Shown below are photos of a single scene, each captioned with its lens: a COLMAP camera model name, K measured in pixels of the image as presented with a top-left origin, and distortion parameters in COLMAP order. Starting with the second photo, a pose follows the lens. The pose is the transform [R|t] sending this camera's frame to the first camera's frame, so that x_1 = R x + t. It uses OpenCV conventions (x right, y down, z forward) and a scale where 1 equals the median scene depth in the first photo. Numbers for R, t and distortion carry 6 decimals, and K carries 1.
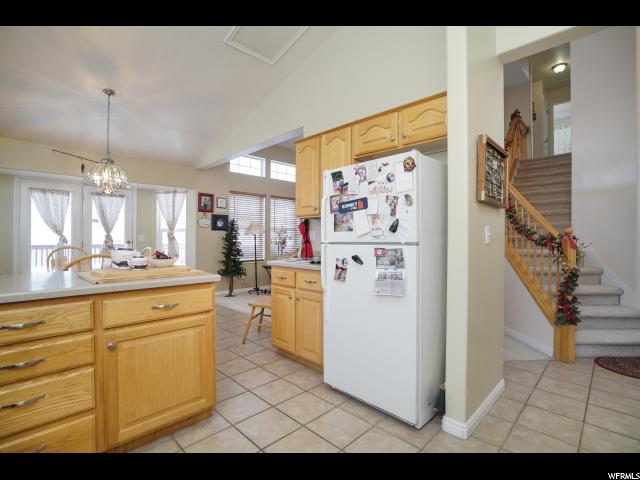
lens RADIAL K [[305.0, 0, 322.3], [0, 305.0, 234.9], [0, 0, 1]] dist [-0.030421, 0.000445]
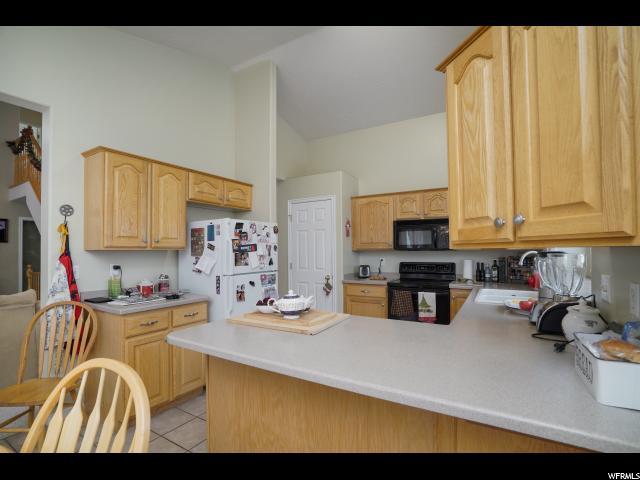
lens RADIAL K [[305.0, 0, 319.9], [0, 305.0, 242.2], [0, 0, 1]] dist [-0.030421, 0.000445]
pose [[-0.236827, 0.030459, 0.971074, -1.456126], [-0.001906, 0.999492, -0.031815, -0.080130], [-0.971550, -0.009385, -0.236649, 1.031879]]
